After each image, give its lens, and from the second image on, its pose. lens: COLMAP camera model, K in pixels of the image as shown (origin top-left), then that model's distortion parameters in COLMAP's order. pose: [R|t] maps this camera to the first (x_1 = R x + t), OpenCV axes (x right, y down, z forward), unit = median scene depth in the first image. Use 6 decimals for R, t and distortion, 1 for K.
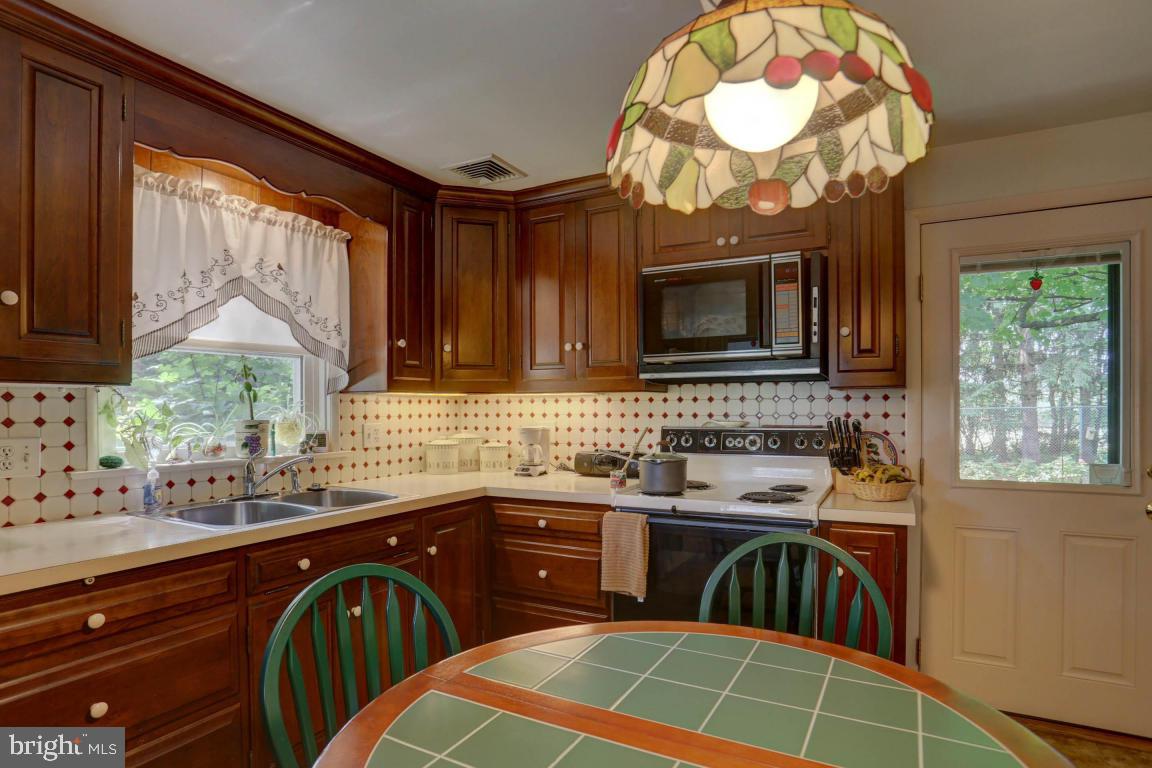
lens RADIAL K [[605.9, 0, 578.6], [0, 605.9, 379.1], [0, 0, 1]] dist [-0.078028, 0.040809]
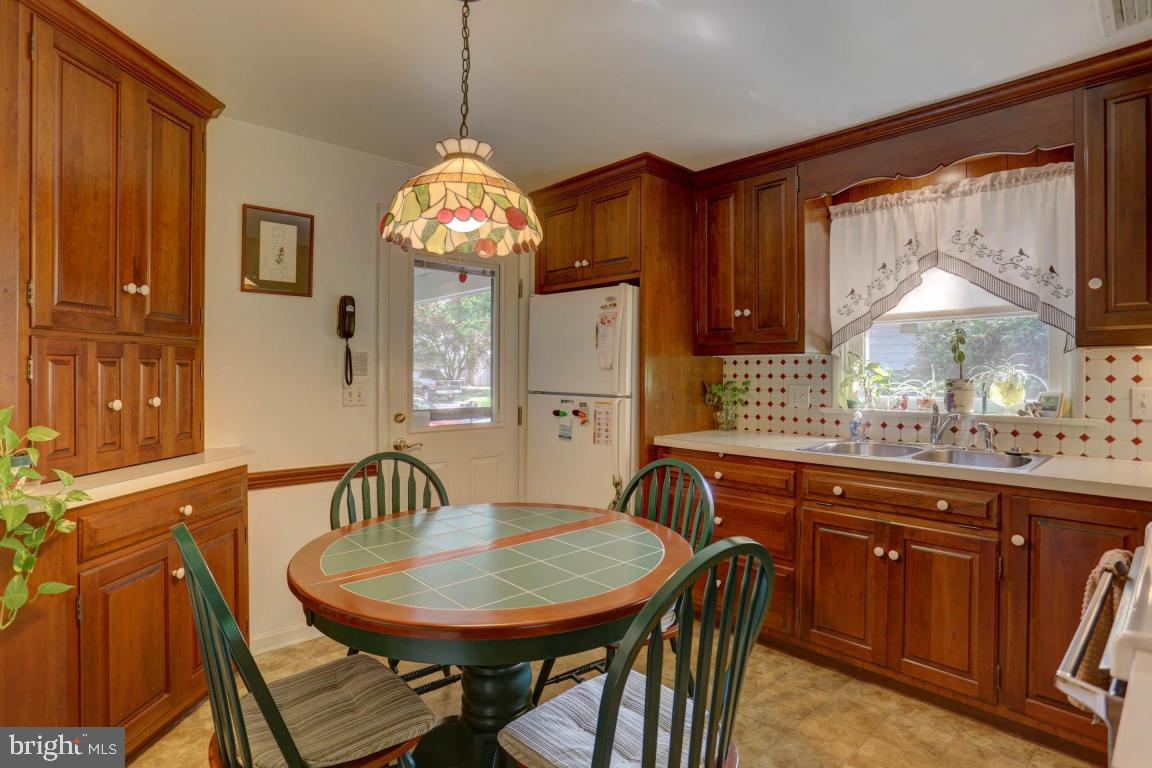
lens RADIAL K [[605.9, 0, 578.6], [0, 605.9, 379.1], [0, 0, 1]] dist [-0.078028, 0.040809]
pose [[-0.301115, 0.019012, -0.953398, 0.728112], [0.044614, 0.998987, 0.005830, 0.031477], [0.952544, -0.040780, -0.301658, 0.676644]]
